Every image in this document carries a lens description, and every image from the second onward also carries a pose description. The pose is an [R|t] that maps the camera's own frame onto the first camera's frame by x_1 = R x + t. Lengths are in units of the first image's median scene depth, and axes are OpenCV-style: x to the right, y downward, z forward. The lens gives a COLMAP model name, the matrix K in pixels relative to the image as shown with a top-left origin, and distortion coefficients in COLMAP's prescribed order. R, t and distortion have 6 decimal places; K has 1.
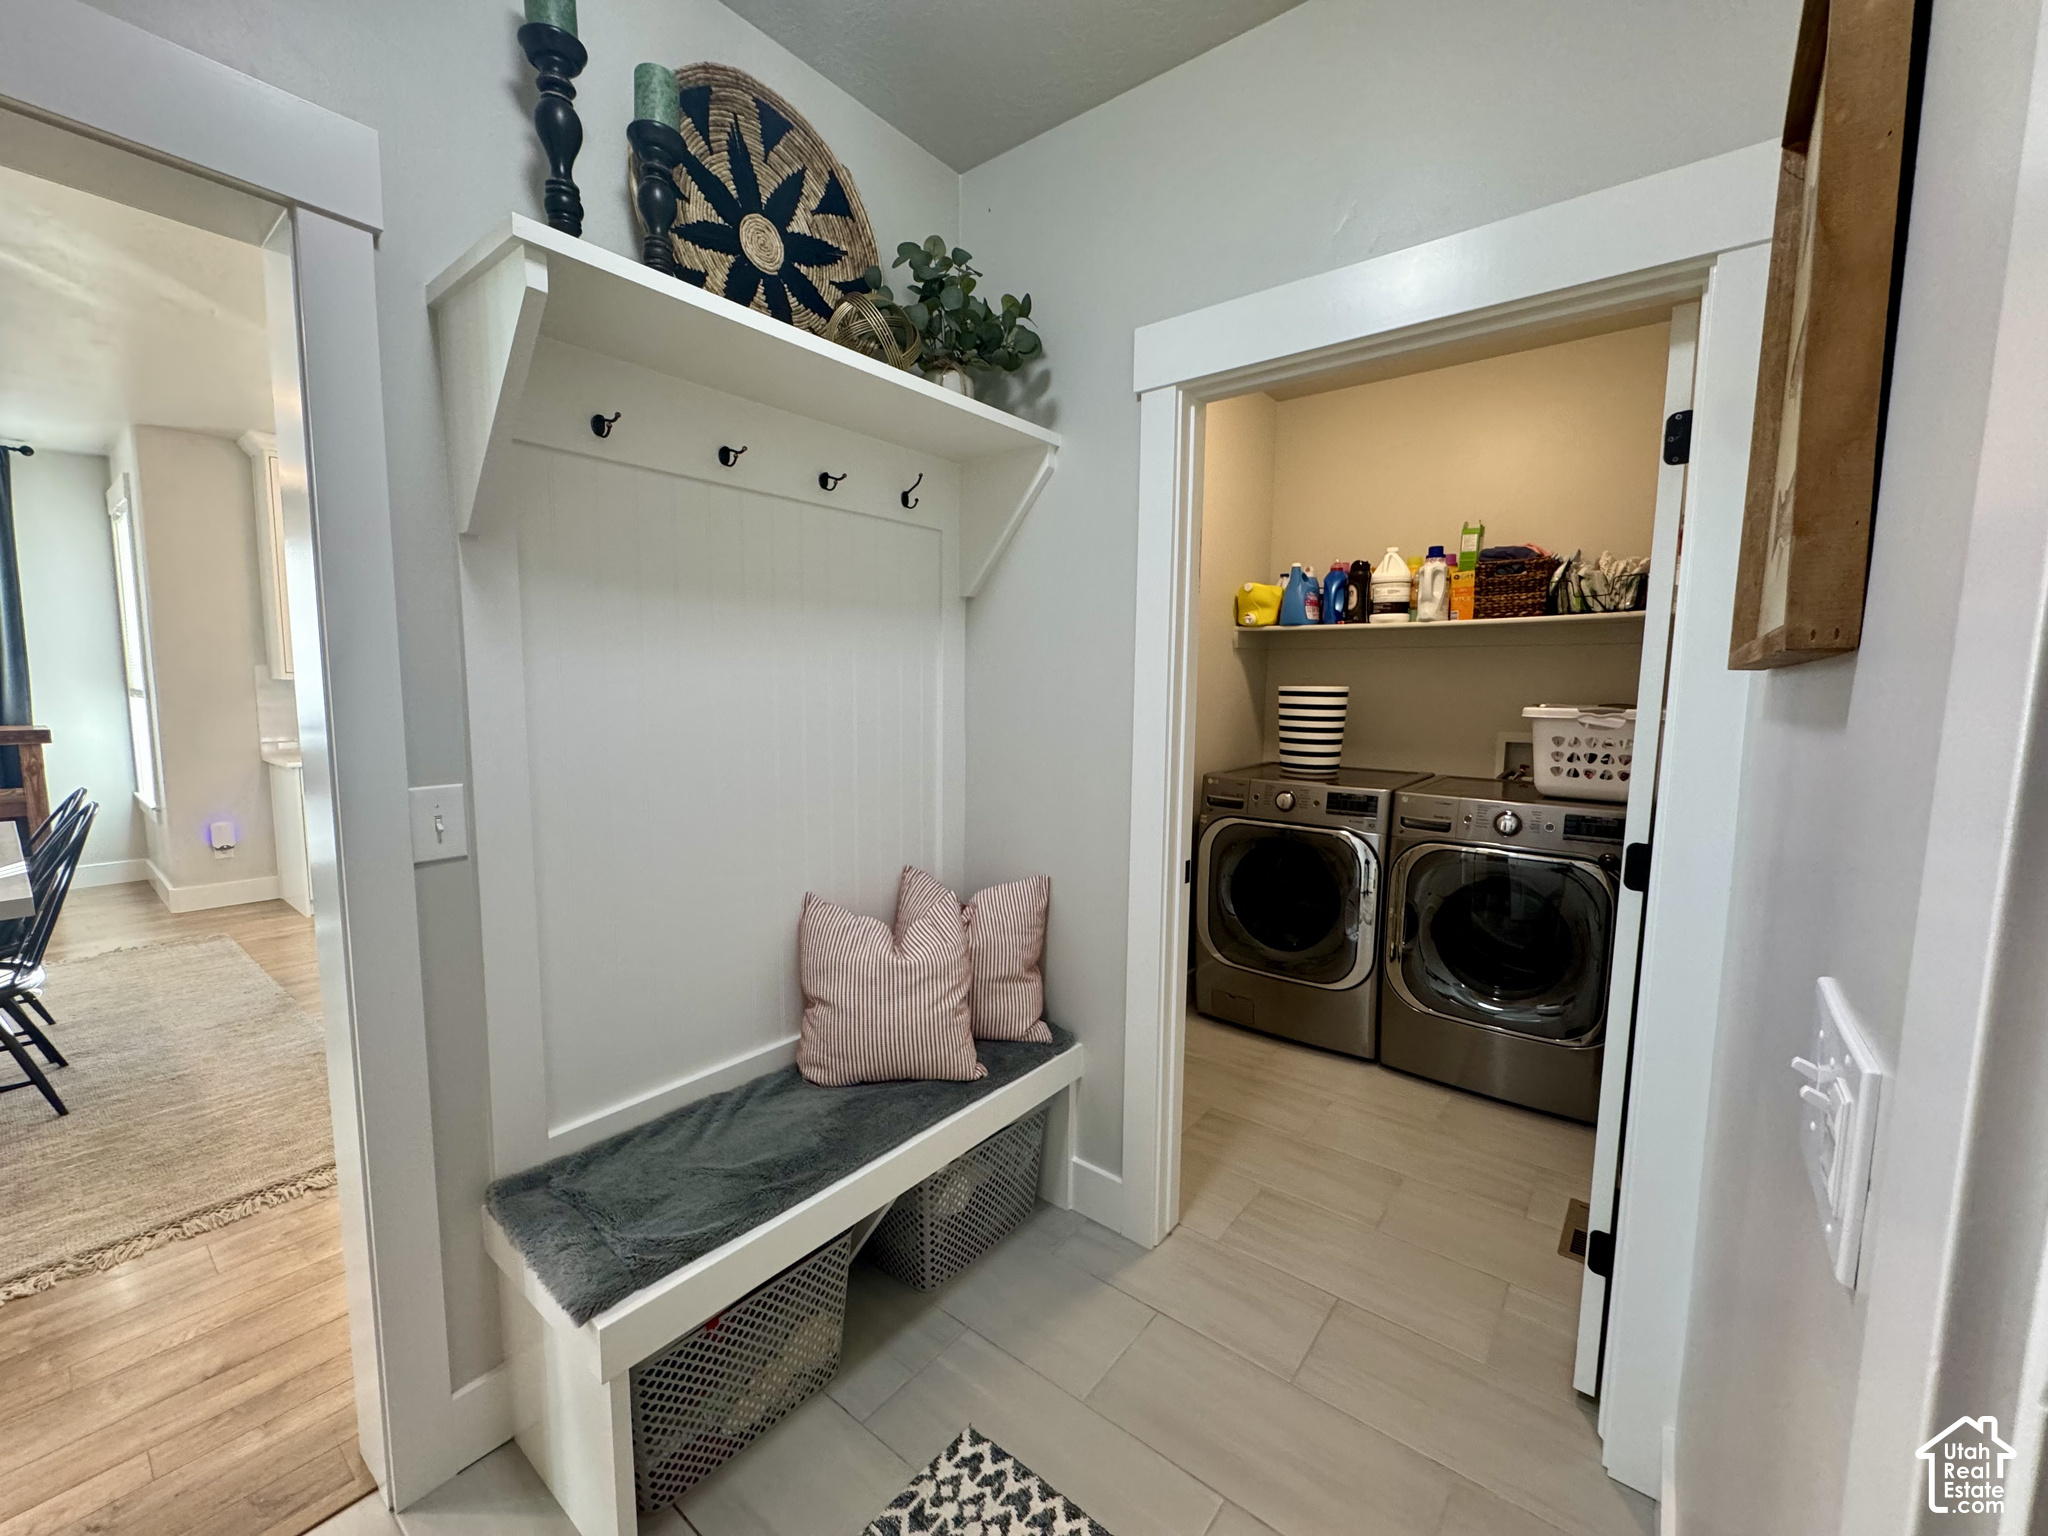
lens RADIAL K [[820.0, 0, 1026.7], [0, 820.0, 768.2], [0, 0, 1]] dist [0.000539, -0.000128]
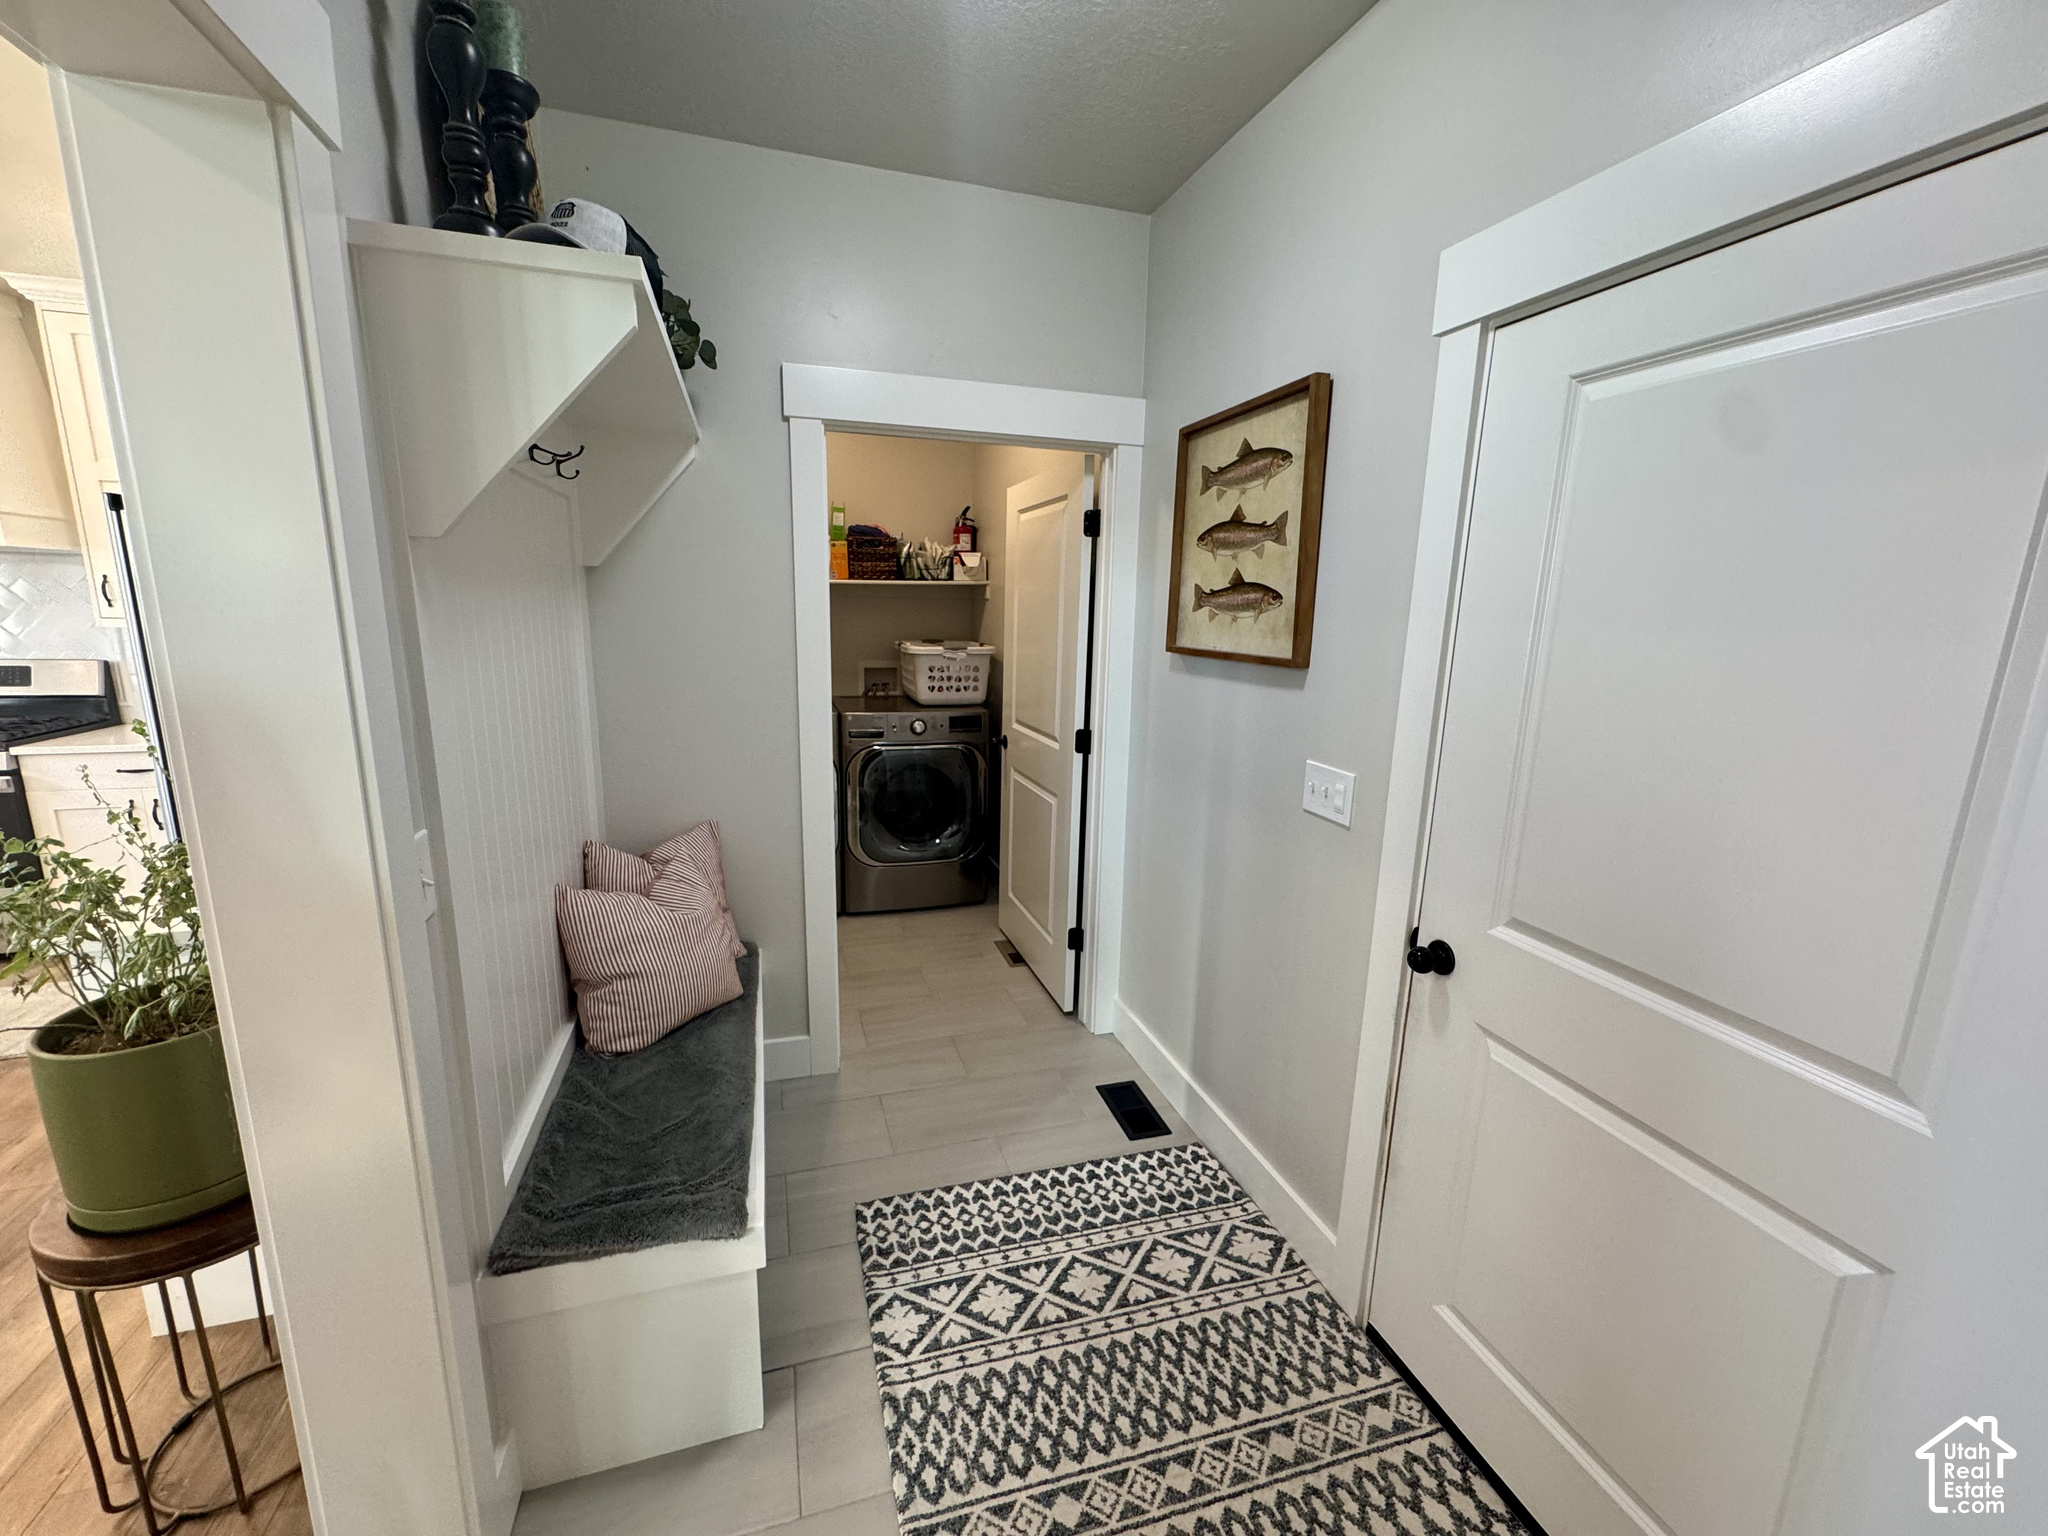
lens RADIAL K [[820.0, 0, 1009.8], [0, 820.0, 765.5], [0, 0, 1]] dist [0.000539, -0.000128]
pose [[0.573308, -0.159762, 0.803613, -0.460471], [0.072743, 0.986857, 0.144296, -0.057382], [-0.816105, -0.024269, 0.577394, 0.000403]]
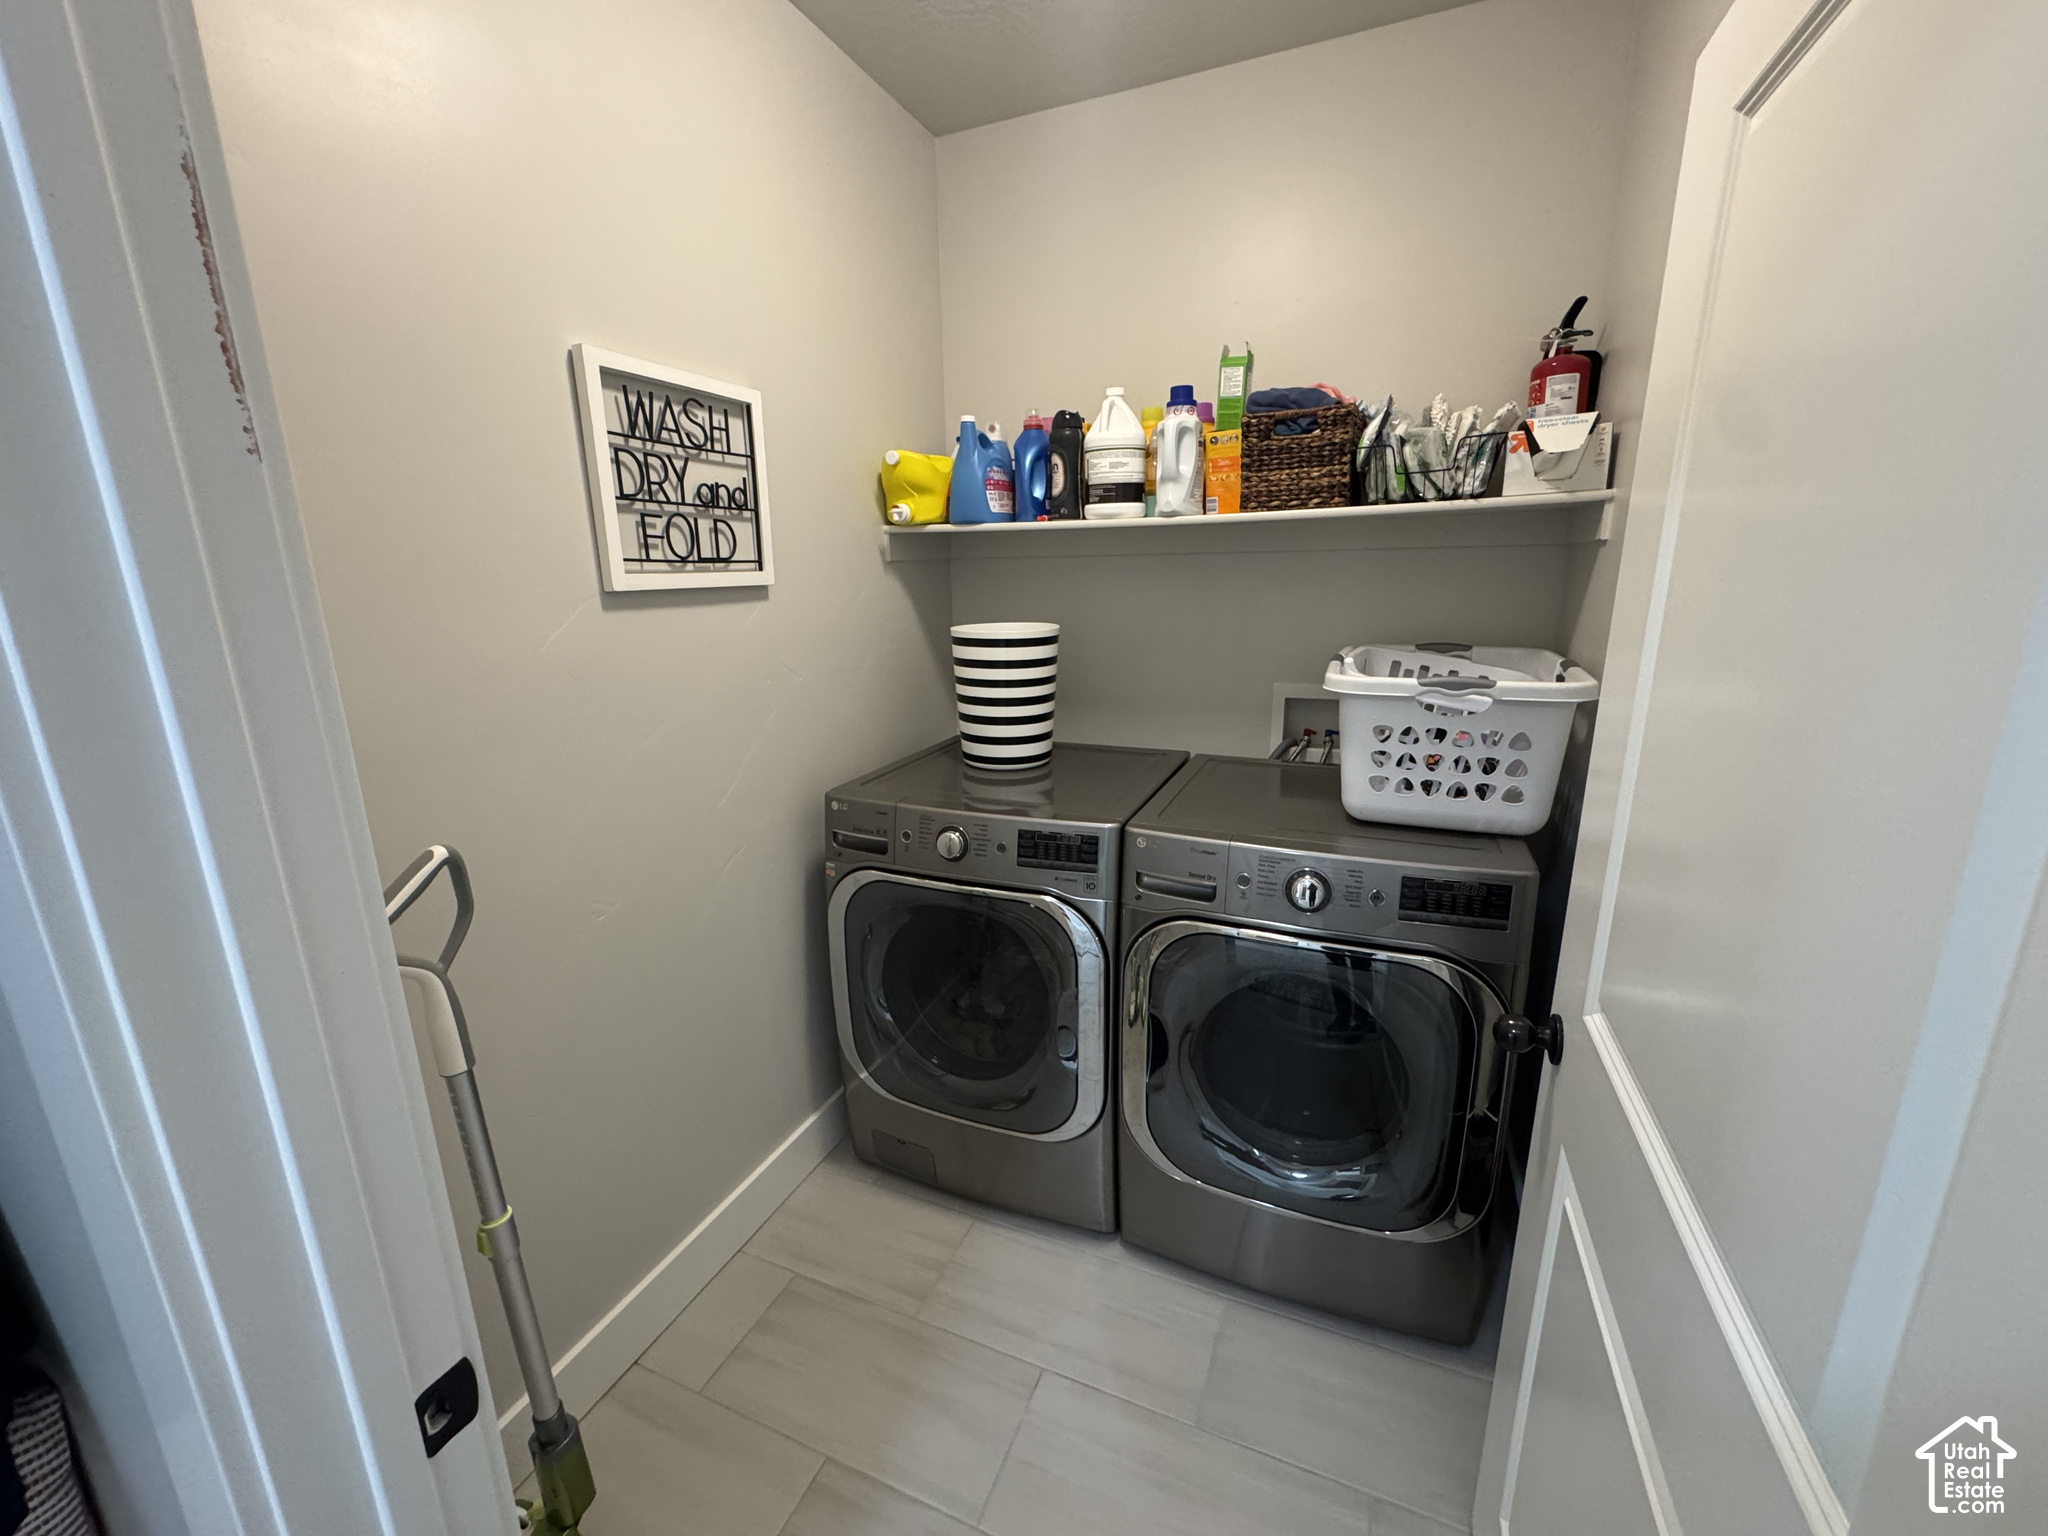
lens RADIAL K [[820.0, 0, 1024.7], [0, 820.0, 773.1], [0, 0, 1]] dist [0.000539, -0.000128]
pose [[0.964164, -0.090104, 0.249538, 0.229734], [0.054673, 0.987853, 0.145452, -0.091232], [-0.259613, -0.126597, 0.957379, 0.452065]]
